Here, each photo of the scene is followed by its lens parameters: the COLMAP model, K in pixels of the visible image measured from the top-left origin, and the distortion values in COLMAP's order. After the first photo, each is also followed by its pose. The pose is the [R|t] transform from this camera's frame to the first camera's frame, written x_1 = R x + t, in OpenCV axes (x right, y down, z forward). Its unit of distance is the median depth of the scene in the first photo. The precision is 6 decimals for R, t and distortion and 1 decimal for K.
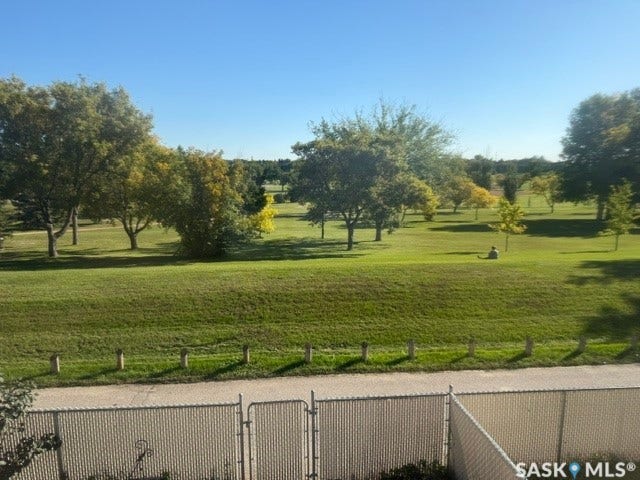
lens RADIAL K [[430.8, 0, 320.0], [0, 430.8, 240.0], [0, 0, 1]] dist [0.007290, -0.000243]
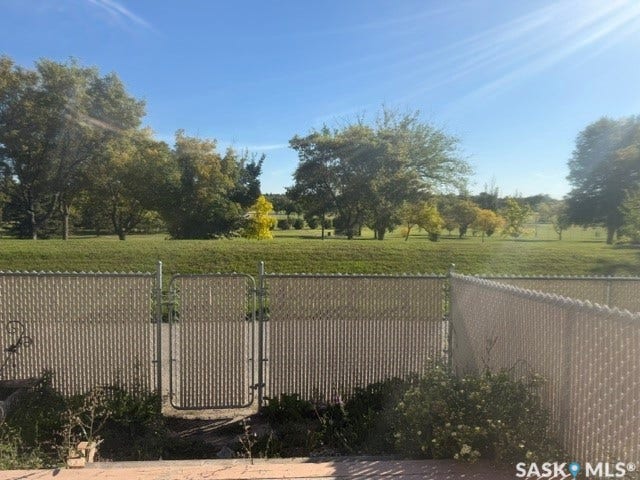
lens RADIAL K [[430.8, 0, 320.0], [0, 430.8, 240.0], [0, 0, 1]] dist [0.007290, -0.000243]
pose [[0.999772, 0.017163, -0.012691, 0.019495], [-0.018067, 0.997026, -0.074918, 0.077775], [0.011368, 0.075130, 0.997109, 0.059847]]
